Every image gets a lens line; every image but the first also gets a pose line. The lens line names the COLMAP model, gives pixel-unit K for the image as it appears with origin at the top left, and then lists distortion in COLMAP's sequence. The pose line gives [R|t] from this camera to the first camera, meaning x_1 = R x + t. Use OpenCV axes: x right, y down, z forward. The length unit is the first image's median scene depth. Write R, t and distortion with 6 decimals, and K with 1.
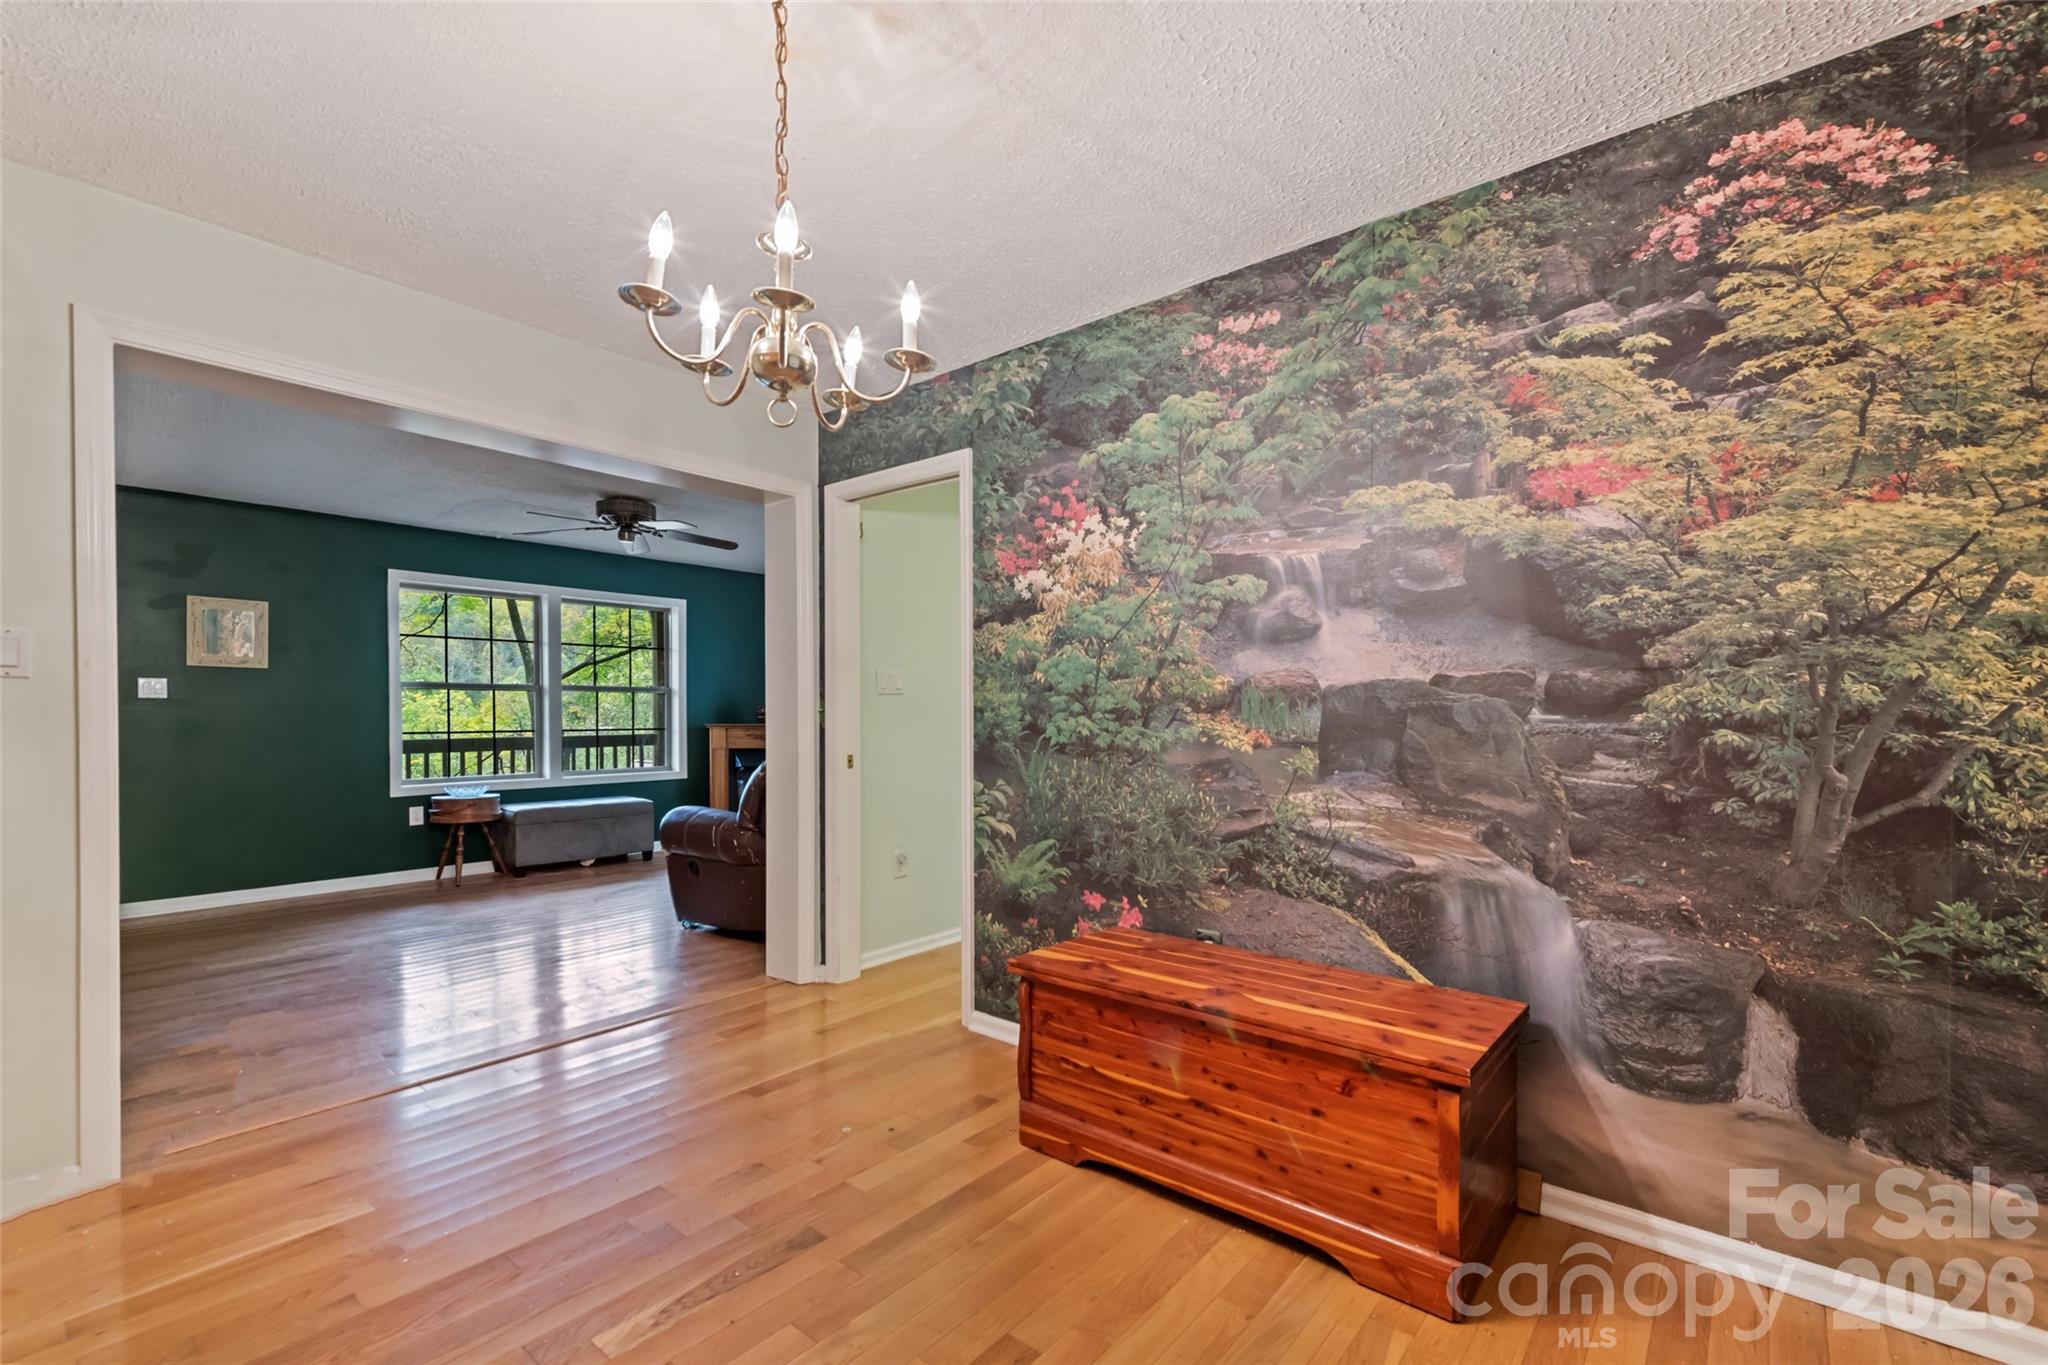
lens RADIAL K [[869.6, 0, 1051.1], [0, 869.6, 722.5], [0, 0, 1]] dist [0.007719, -0.000786]
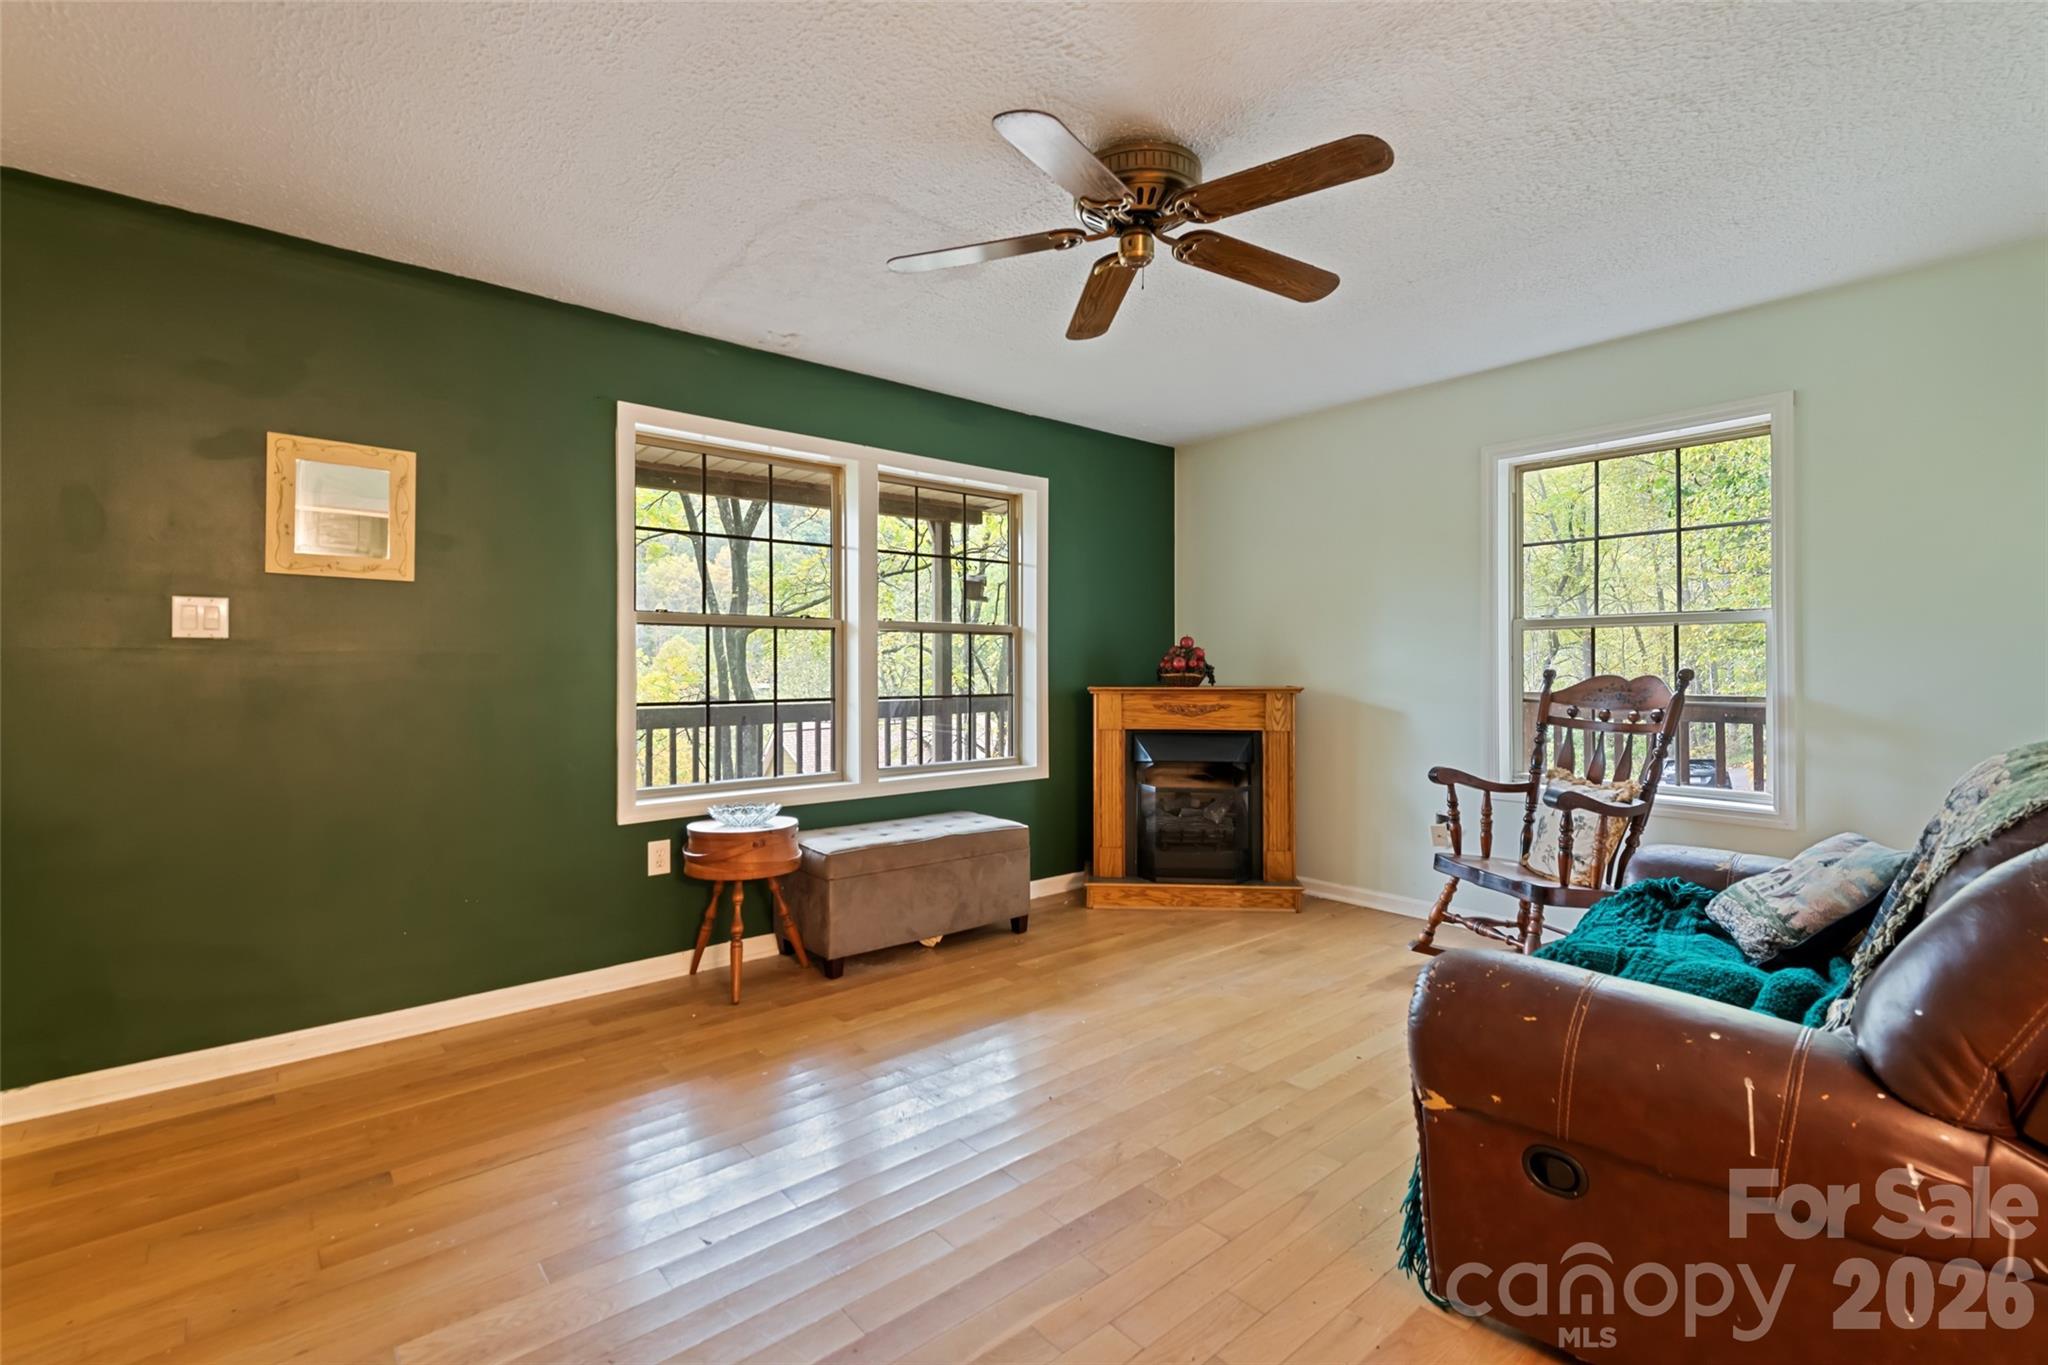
lens RADIAL K [[903.1, 0, 1031.0], [0, 903.1, 672.9], [0, 0, 1]] dist [0.005318, 0.000508]
pose [[0.981016, -0.000812, -0.193927, -0.393771], [-0.000793, 0.999966, -0.008199, -0.002941], [0.193927, 0.008197, 0.980982, 0.496036]]
